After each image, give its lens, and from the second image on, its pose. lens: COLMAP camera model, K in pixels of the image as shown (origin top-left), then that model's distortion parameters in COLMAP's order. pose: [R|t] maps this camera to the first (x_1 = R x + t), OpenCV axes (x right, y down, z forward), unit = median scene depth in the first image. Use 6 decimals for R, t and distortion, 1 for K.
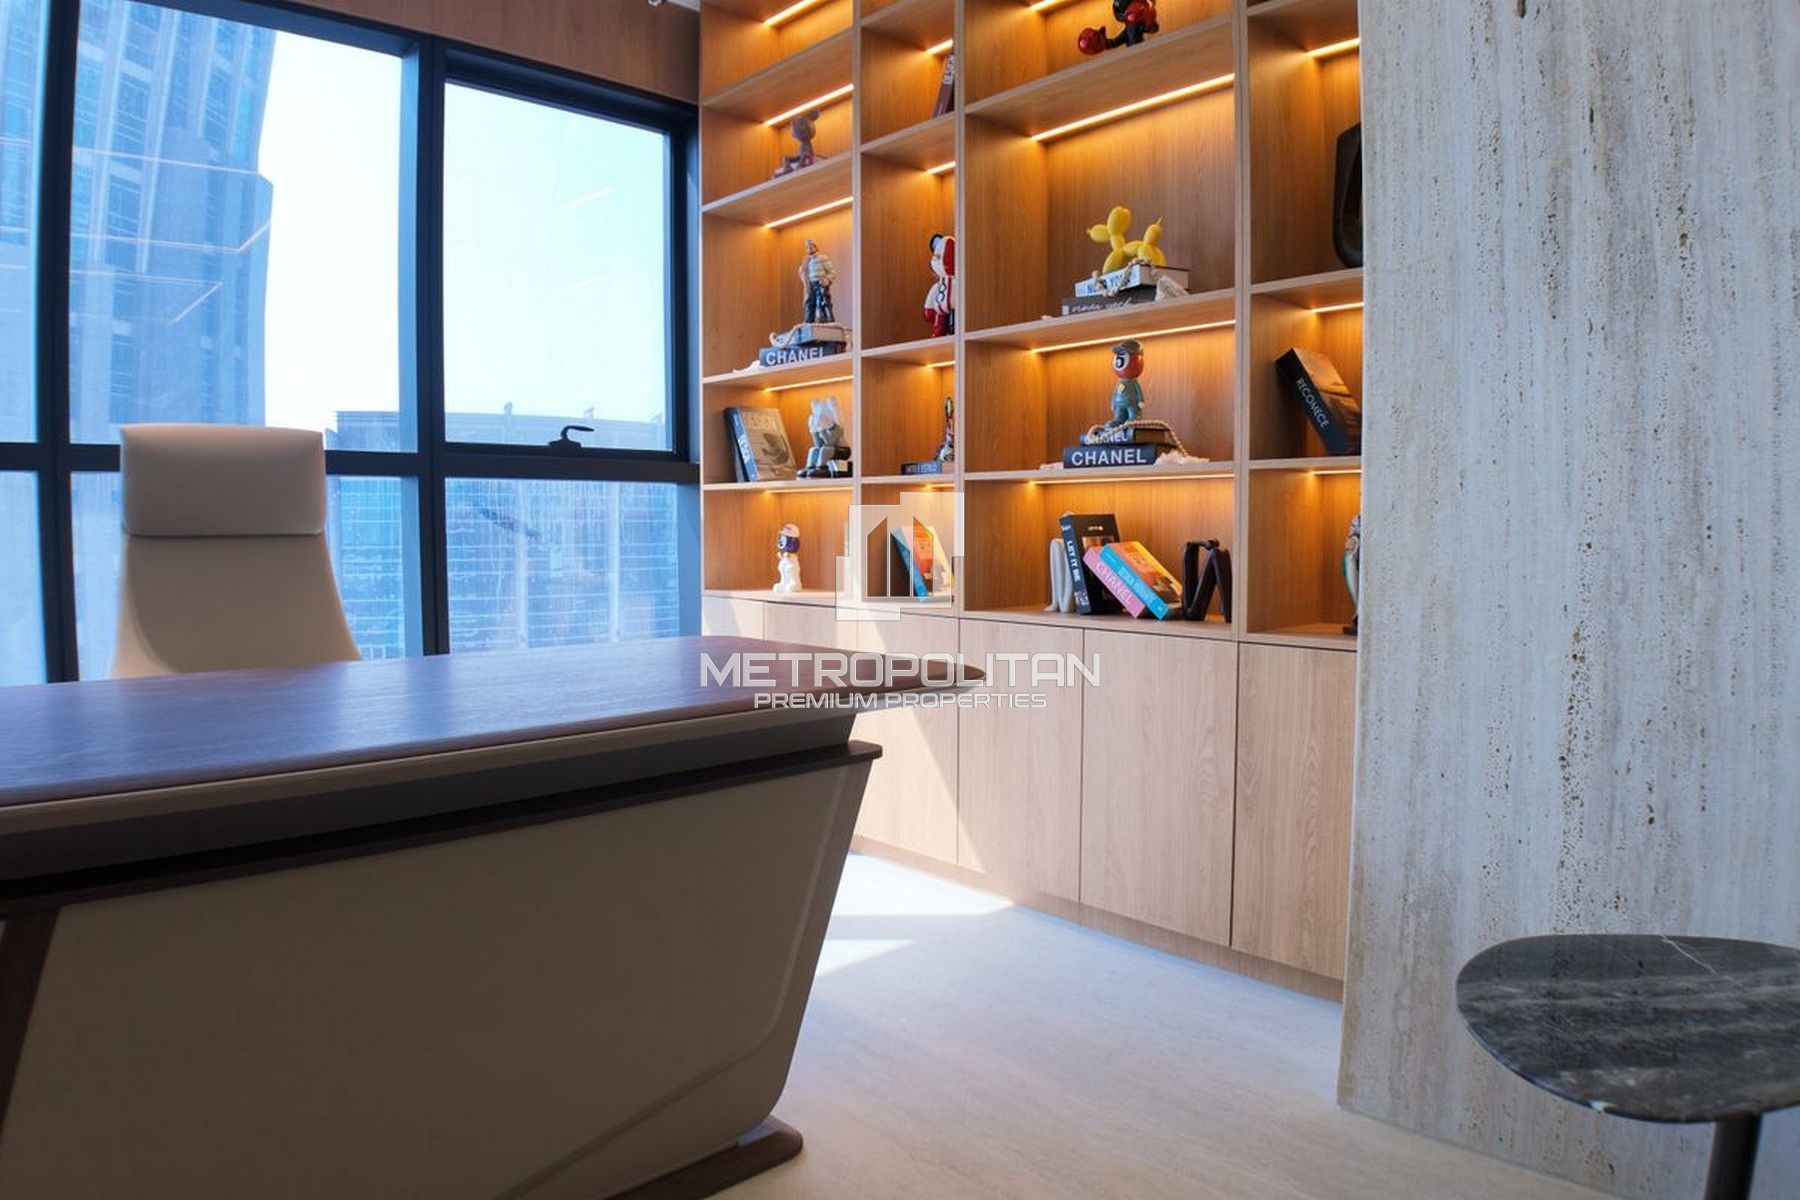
lens RADIAL K [[1137.4, 0, 894.9], [0, 1137.4, 579.8], [0, 0, 1]] dist [-0.037944, -0.062566]
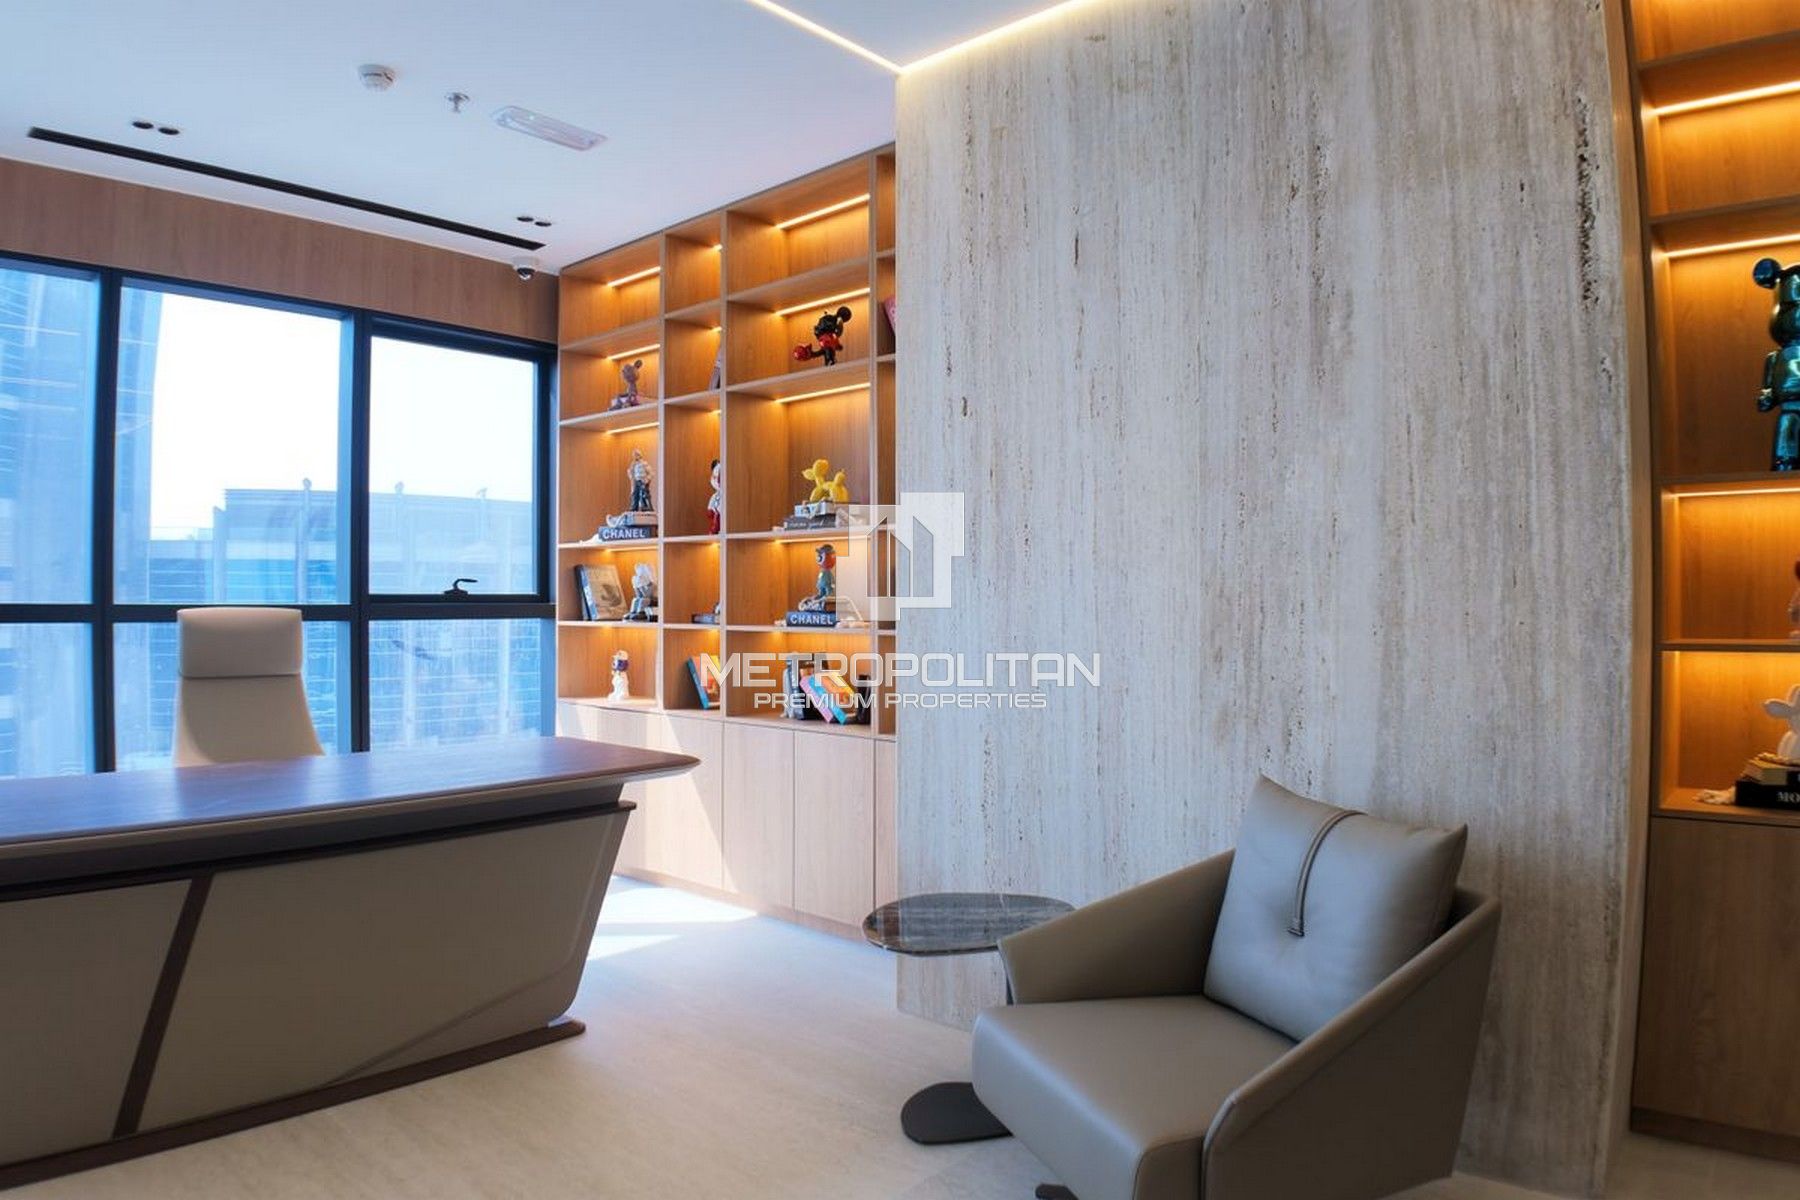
lens RADIAL K [[1133.8, 0, 898.8], [0, 1133.8, 596.3], [0, 0, 1]] dist [-0.026553, -0.065137]
pose [[0.996031, 0.004633, 0.088889, 0.151103], [0.000159, 0.998550, -0.053837, -0.050141], [-0.089009, 0.053637, 0.994586, -0.503569]]
